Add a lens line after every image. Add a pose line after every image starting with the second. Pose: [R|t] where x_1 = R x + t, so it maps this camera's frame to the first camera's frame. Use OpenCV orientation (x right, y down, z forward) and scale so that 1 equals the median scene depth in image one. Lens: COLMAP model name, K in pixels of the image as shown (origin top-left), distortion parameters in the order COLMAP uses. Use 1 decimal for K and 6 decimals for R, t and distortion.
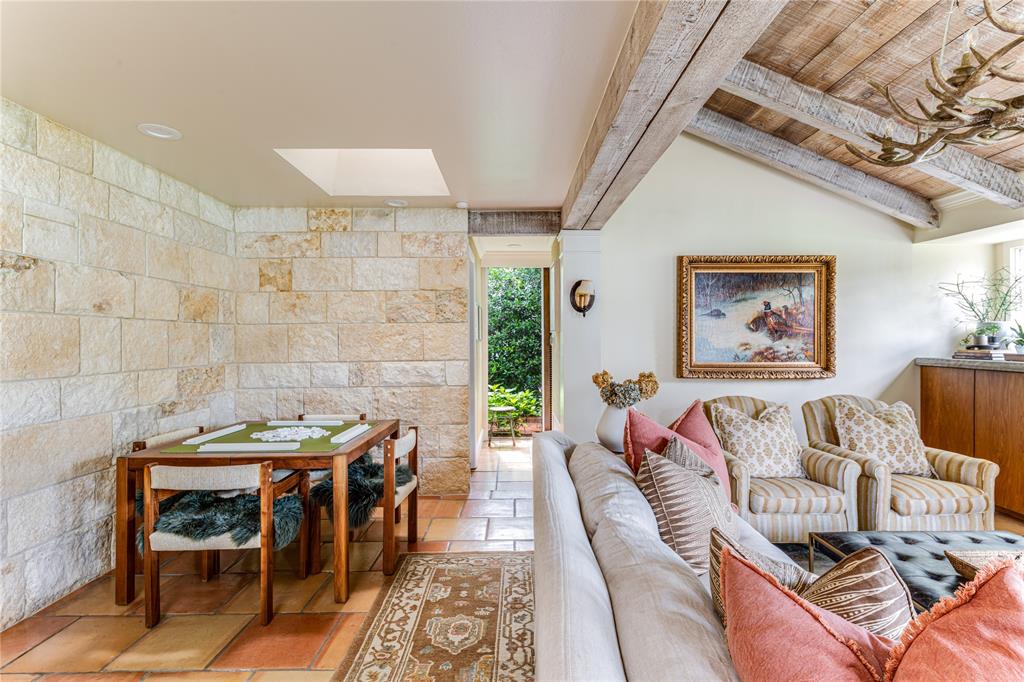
lens RADIAL K [[494.7, 0, 510.2], [0, 494.7, 338.2], [0, 0, 1]] dist [0.011399, -0.004341]
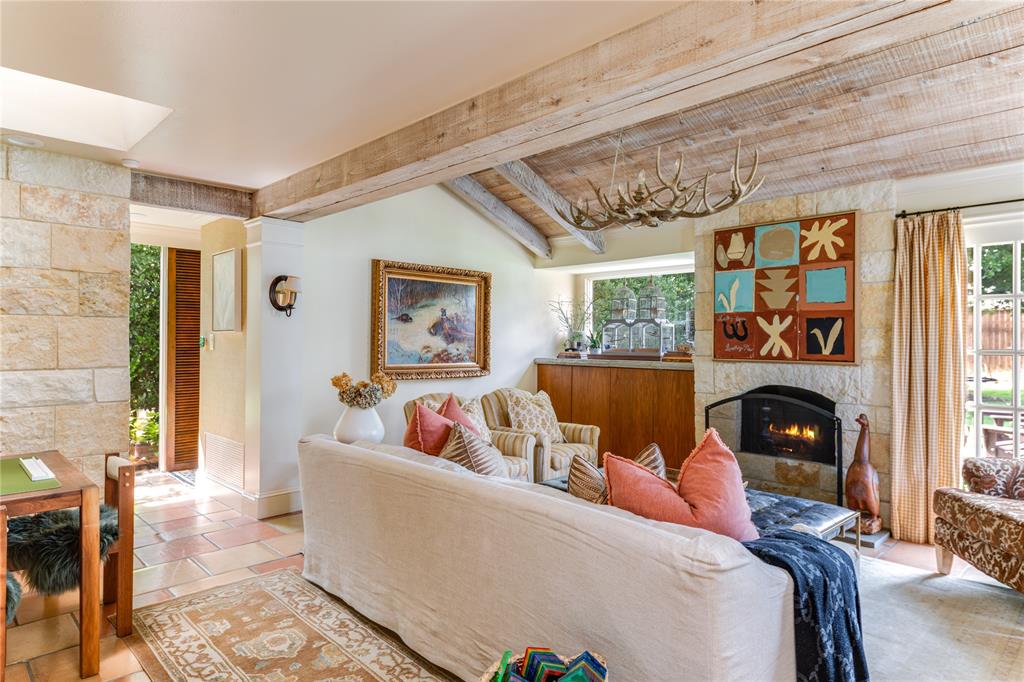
lens RADIAL K [[613.0, 0, 512.5], [0, 613.0, 341.3], [0, 0, 1]] dist [0.020201, -0.002976]
pose [[0.718252, 0.009330, 0.695720, -0.329959], [-0.009654, 0.999947, -0.003443, 0.002450], [-0.695716, -0.004243, 0.718305, -0.094480]]
